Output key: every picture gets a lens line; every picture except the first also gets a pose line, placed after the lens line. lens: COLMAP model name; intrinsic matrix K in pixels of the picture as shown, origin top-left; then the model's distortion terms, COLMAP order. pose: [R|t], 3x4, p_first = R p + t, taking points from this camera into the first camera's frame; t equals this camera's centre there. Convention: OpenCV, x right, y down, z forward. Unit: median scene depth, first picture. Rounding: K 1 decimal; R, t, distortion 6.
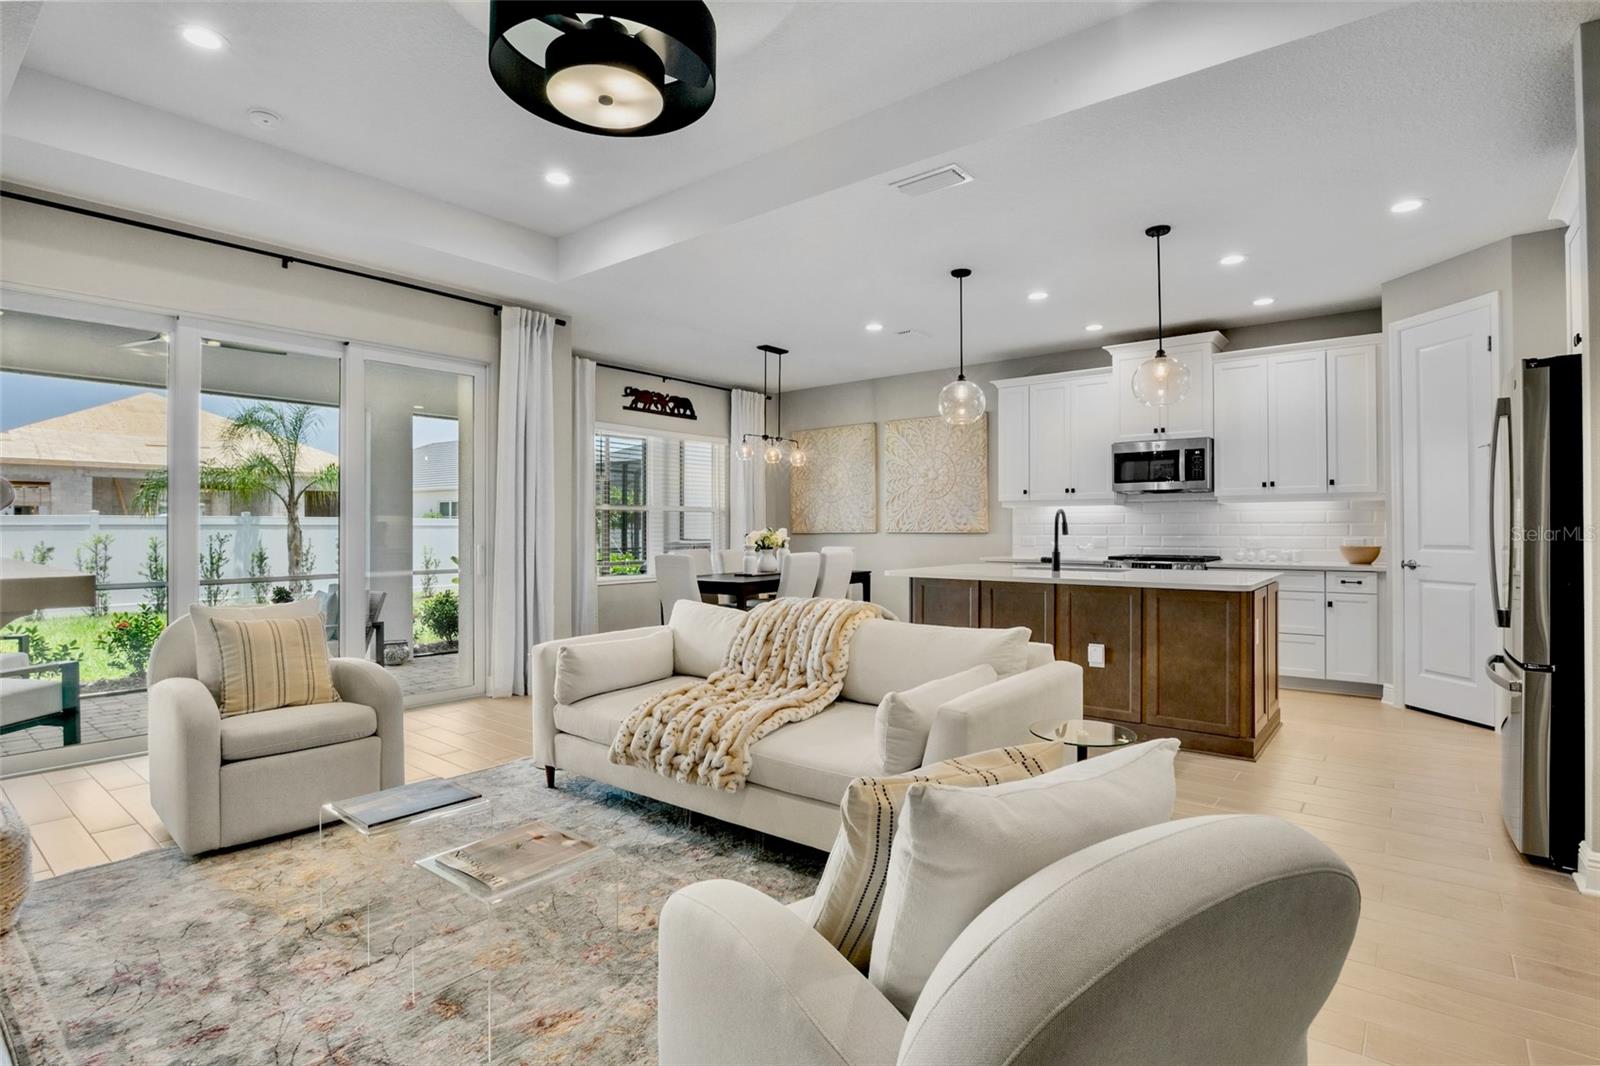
lens RADIAL K [[791.5, 0, 793.5], [0, 791.5, 522.3], [0, 0, 1]] dist [-0.018735, -0.000830]
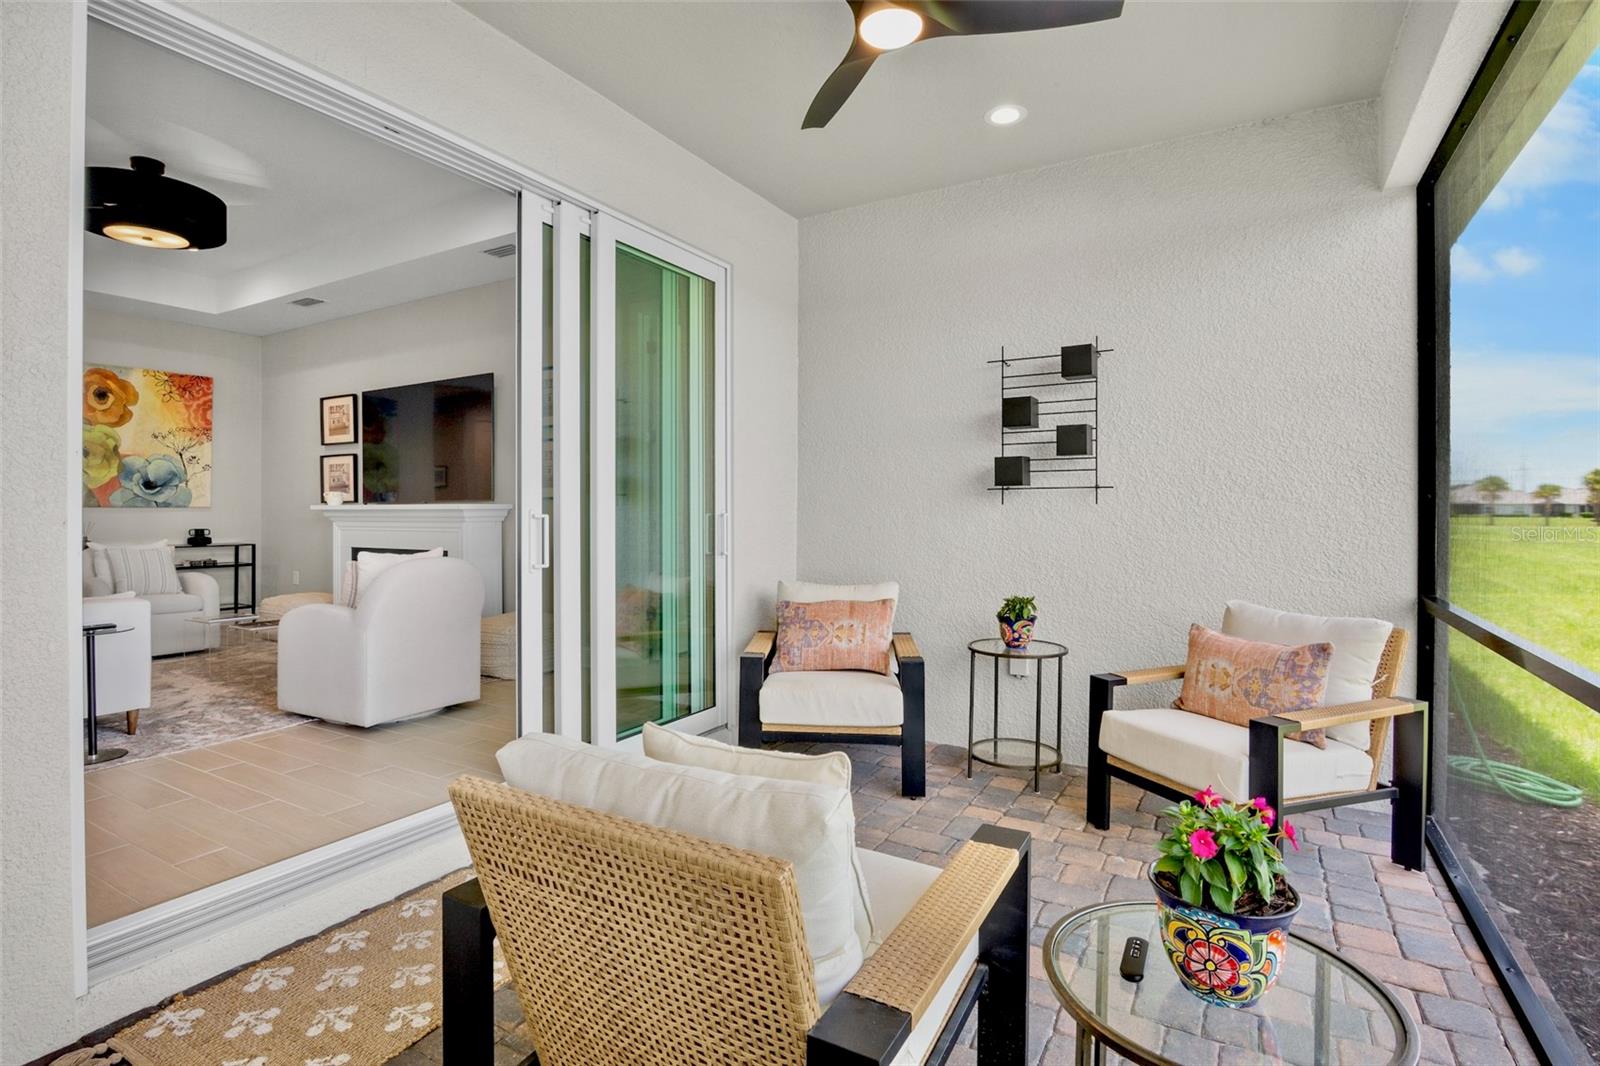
lens RADIAL K [[804.3, 0, 798.3], [0, 804.3, 515.4], [0, 0, 1]] dist [-0.026079, 0.001501]
pose [[-0.988650, 0.003360, -0.150197, -0.477697], [0.003676, 0.999992, -0.001831, 0.020849], [0.150190, -0.002363, -0.988654, 1.012879]]
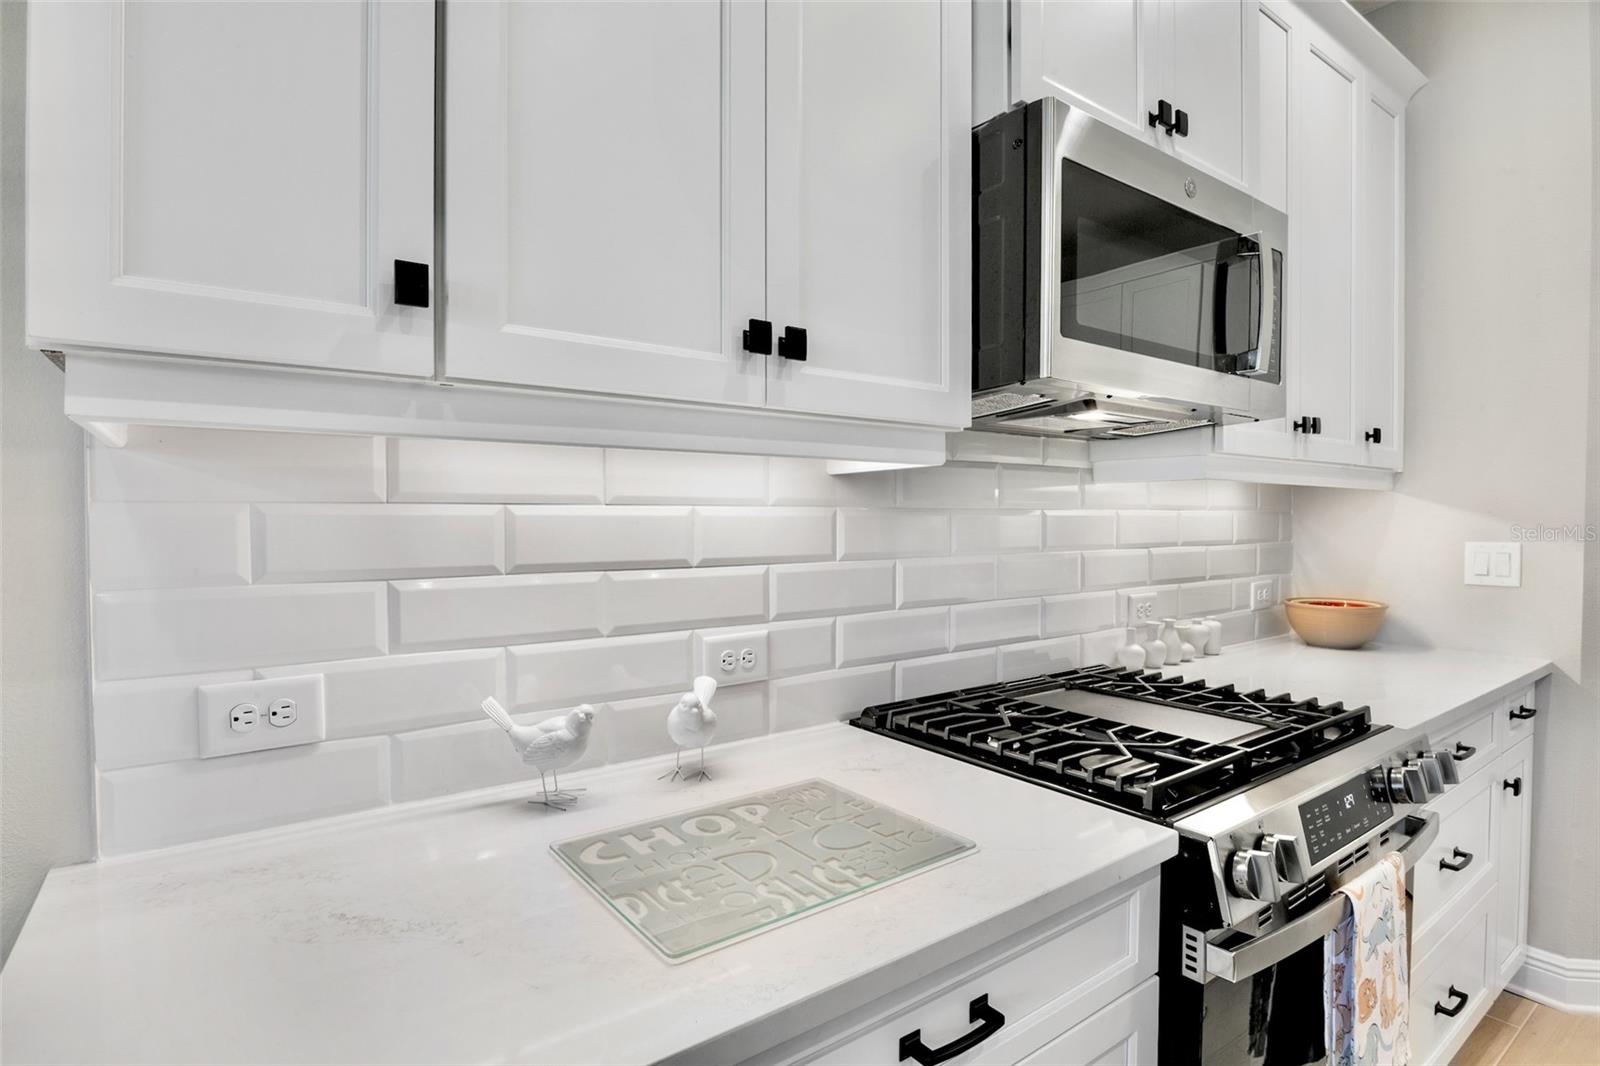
lens RADIAL K [[795.0, 0, 776.9], [0, 795.0, 536.0], [0, 0, 1]] dist [-0.020440, -0.000308]
pose [[0.267388, -0.018275, 0.963416, 0.190678], [-0.005058, 0.999780, 0.020368, -0.007583], [-0.963576, -0.010319, 0.267237, 0.853994]]
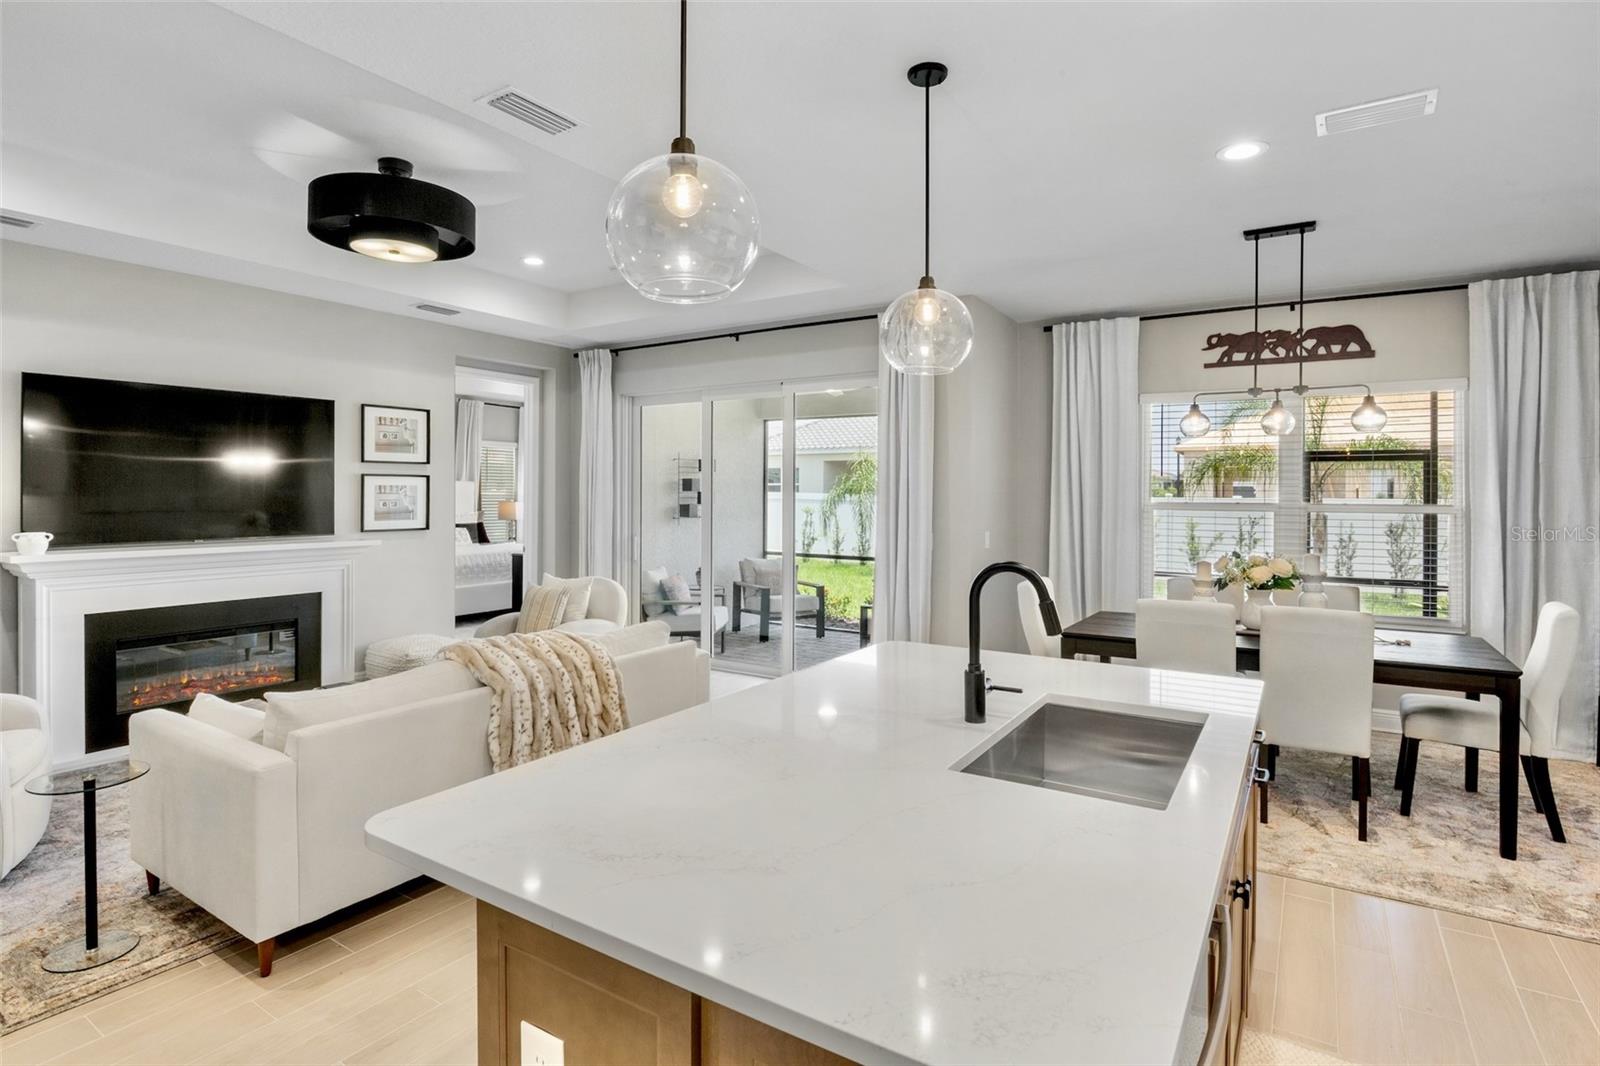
lens RADIAL K [[819.5, 0, 794.2], [0, 819.5, 493.0], [0, 0, 1]] dist [-0.016641, -0.000778]
pose [[0.106543, 0.001501, -0.994307, 0.469592], [0.002409, 0.999996, 0.001768, -0.033512], [0.994305, -0.002584, 0.106539, 0.554780]]
